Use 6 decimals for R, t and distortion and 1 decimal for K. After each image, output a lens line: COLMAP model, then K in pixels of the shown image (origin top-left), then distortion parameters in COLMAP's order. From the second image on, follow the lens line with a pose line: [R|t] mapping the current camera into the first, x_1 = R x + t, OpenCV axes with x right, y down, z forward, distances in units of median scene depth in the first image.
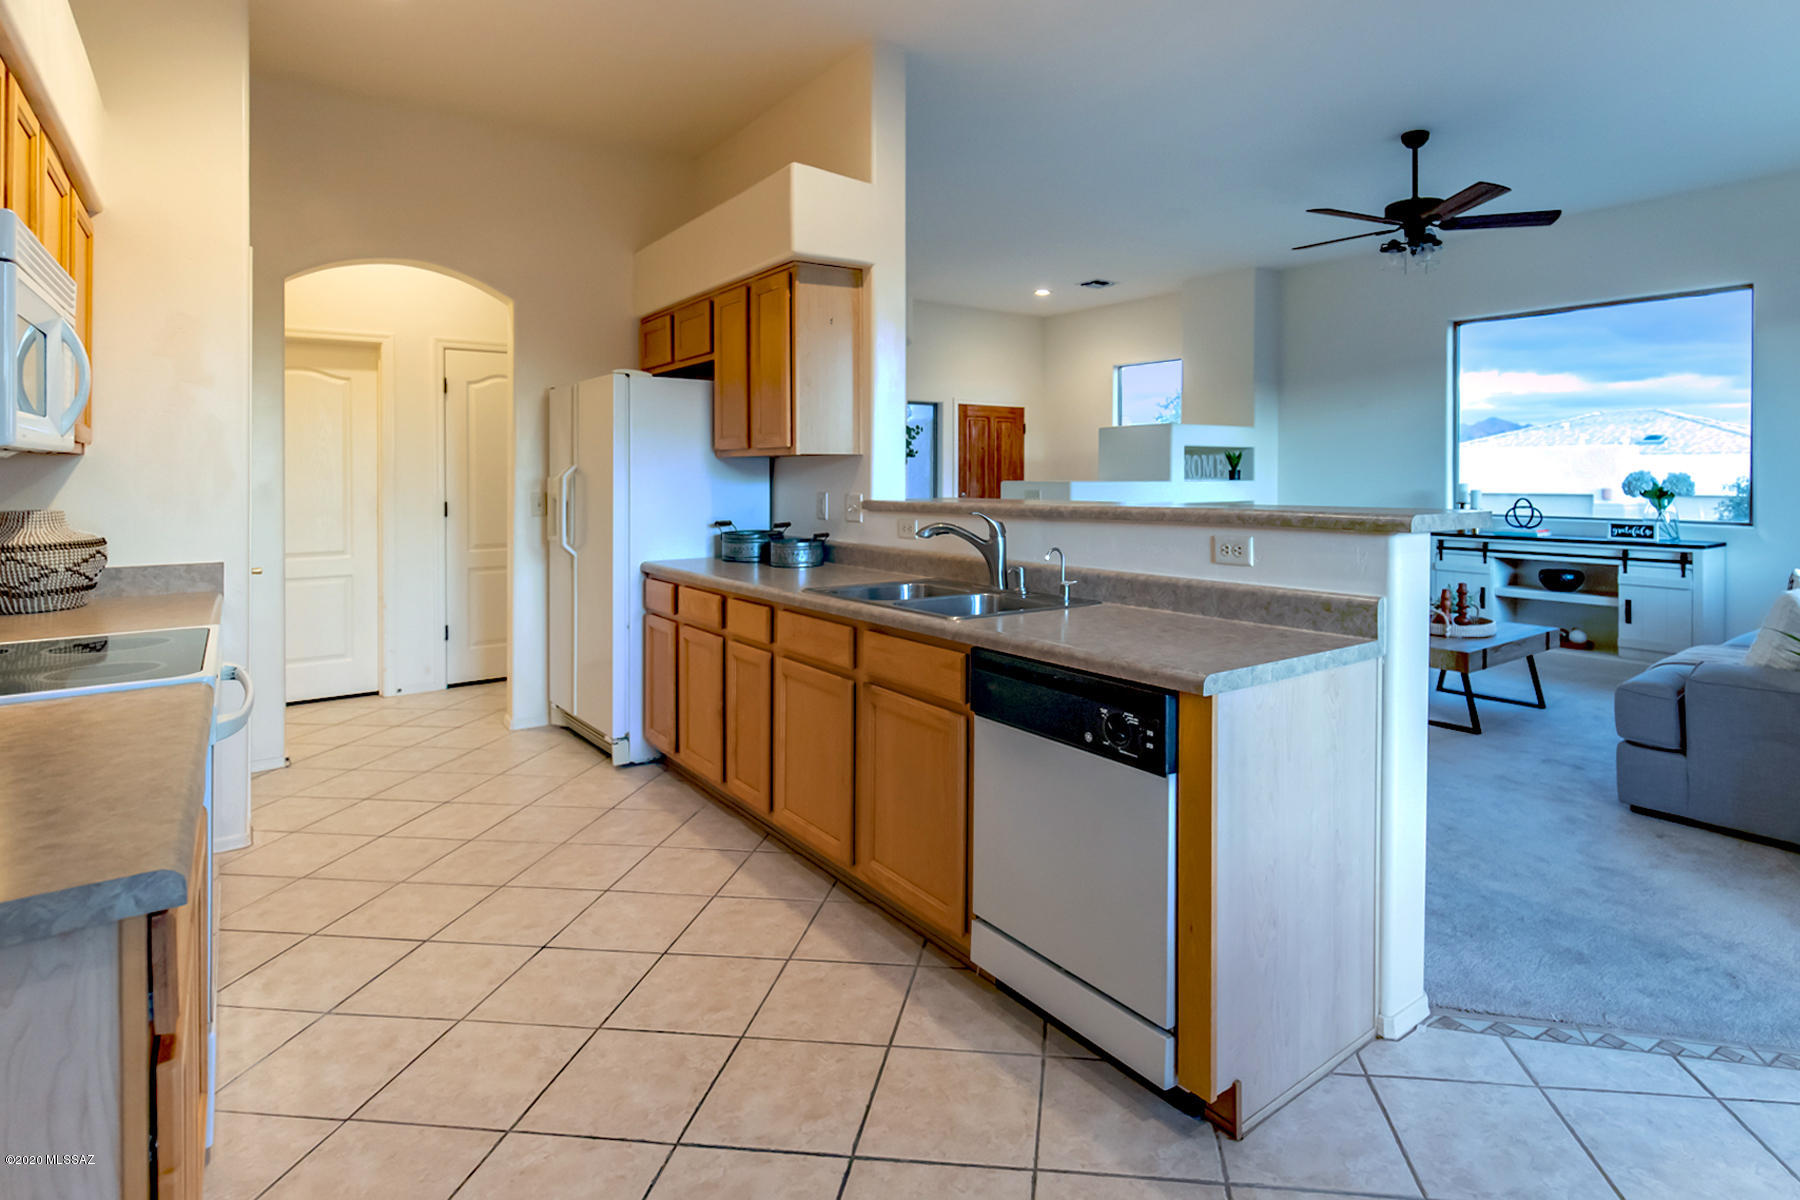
lens RADIAL K [[987.5, 0, 917.9], [0, 987.5, 496.3], [0, 0, 1]] dist [0.004416, -0.001369]
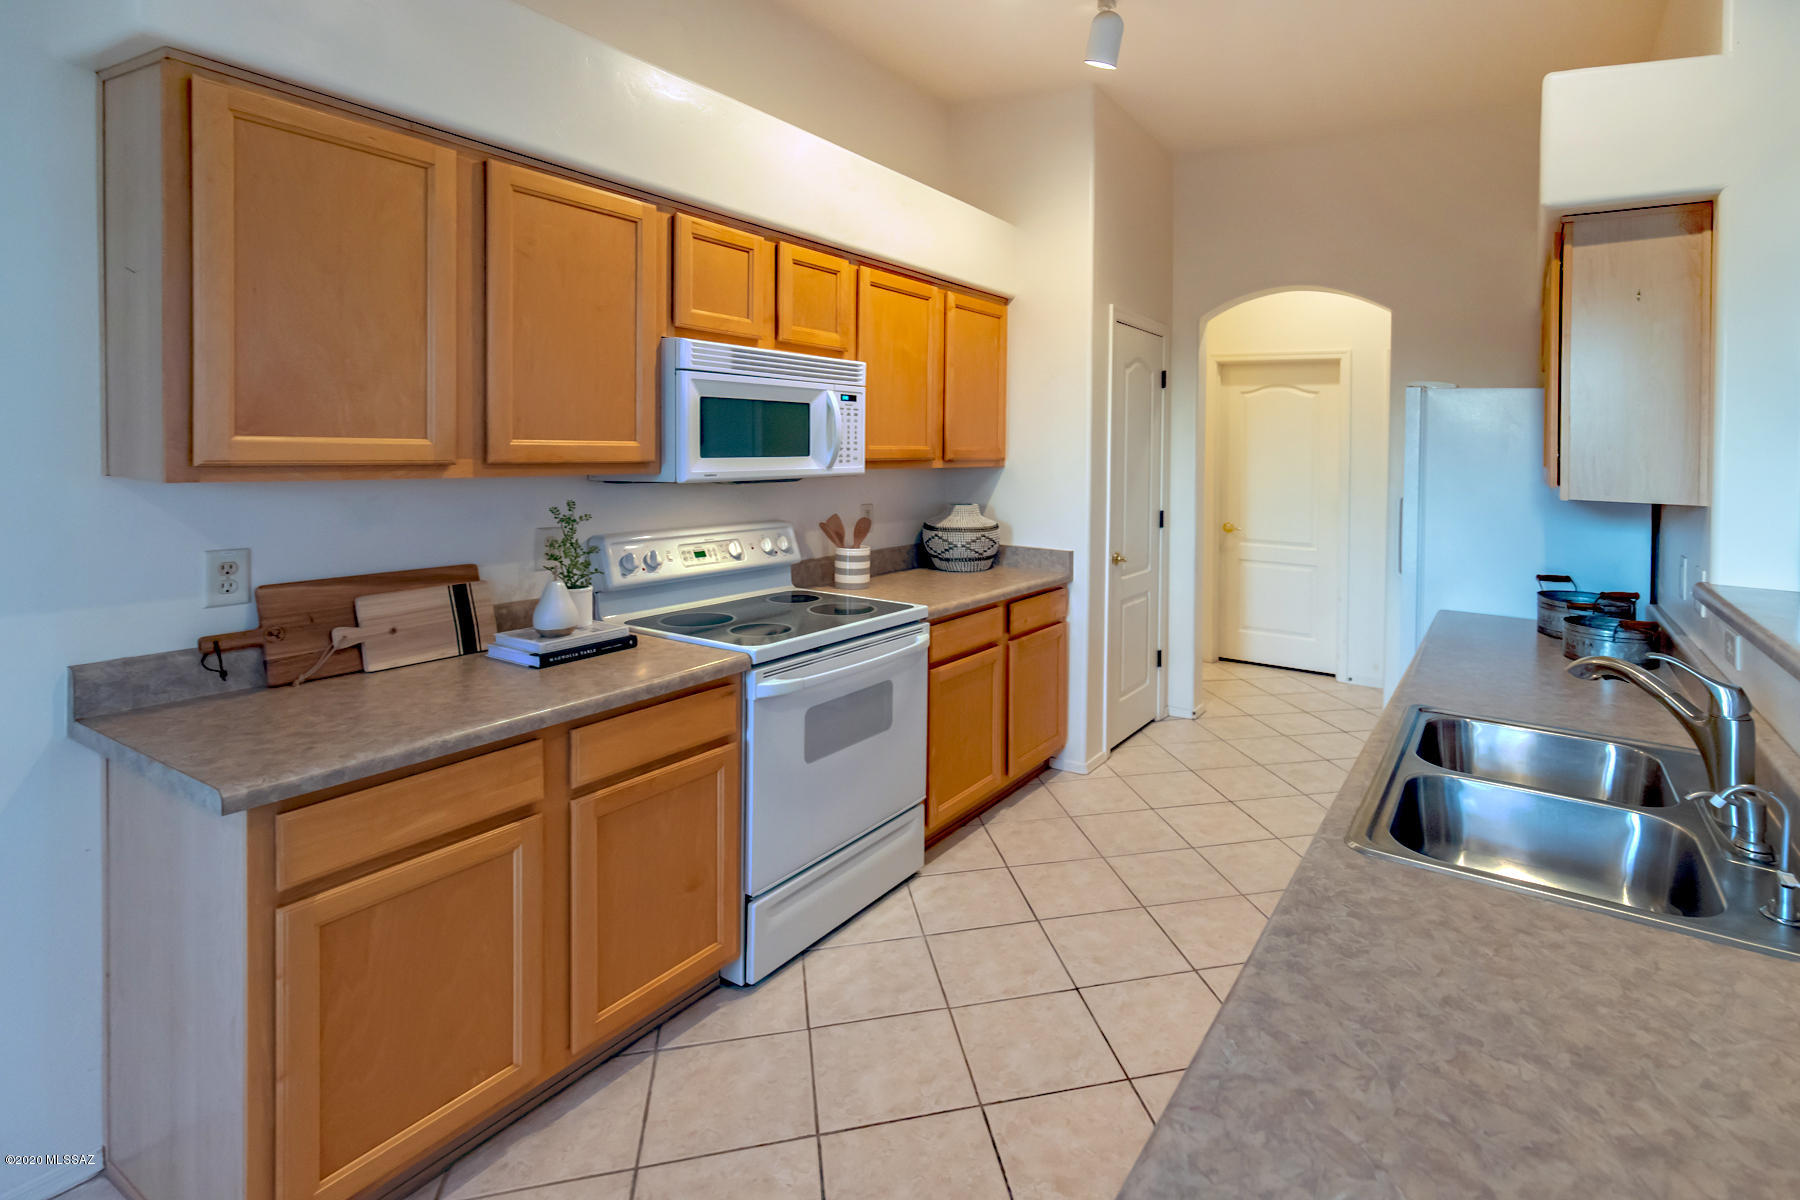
lens RADIAL K [[864.9, 0, 1025.7], [0, 864.9, 454.1], [0, 0, 1]] dist [0.008386, -0.000030]
pose [[0.406475, 0.030211, -0.913162, 0.188962], [-0.046388, 0.998847, 0.012397, -0.043977], [0.912484, 0.037321, 0.407407, 0.287810]]
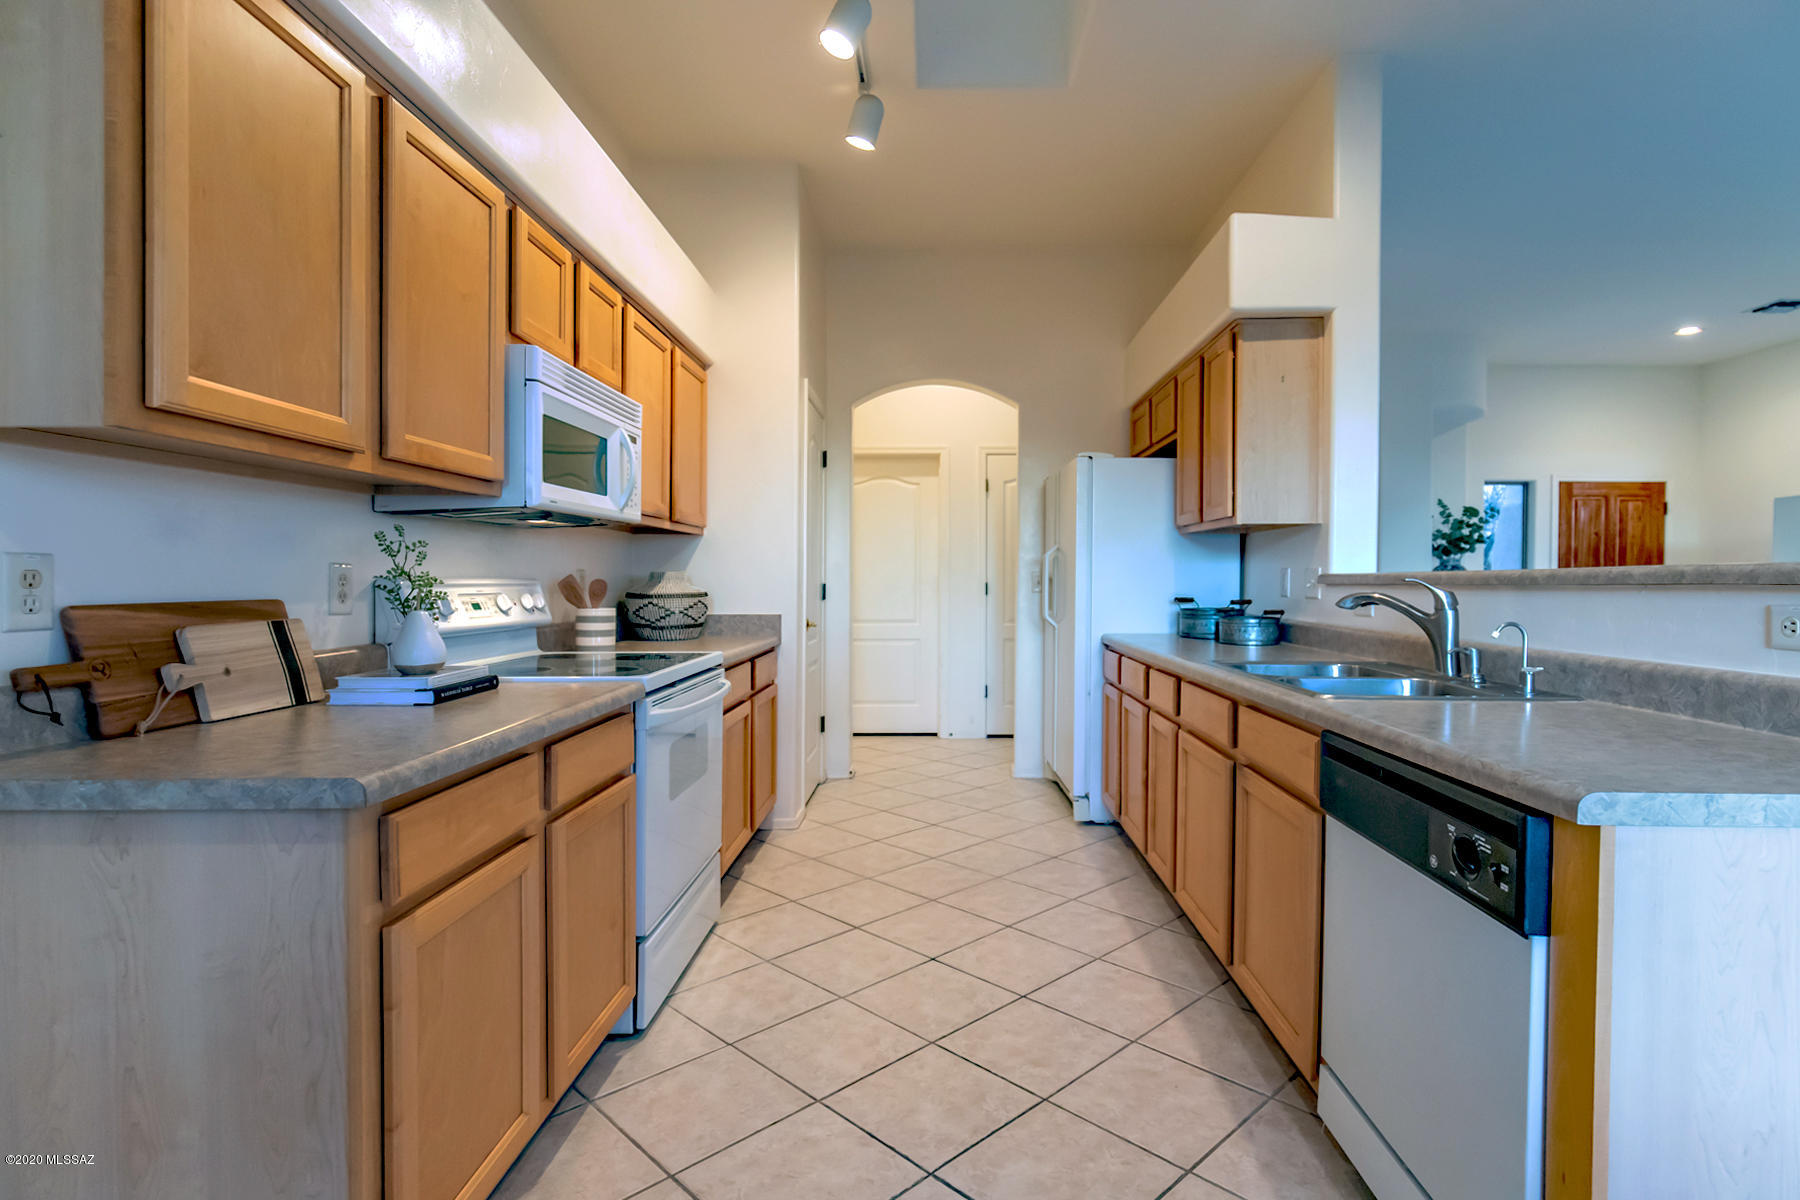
lens RADIAL K [[879.0, 0, 897.9], [0, 879.0, 599.0], [0, 0, 1]] dist [0.000059, -0.000486]
pose [[0.788095, 0.019695, -0.615238, 0.097467], [-0.019019, 0.999790, 0.007642, 0.020147], [0.615259, 0.005679, 0.788304, 0.093243]]
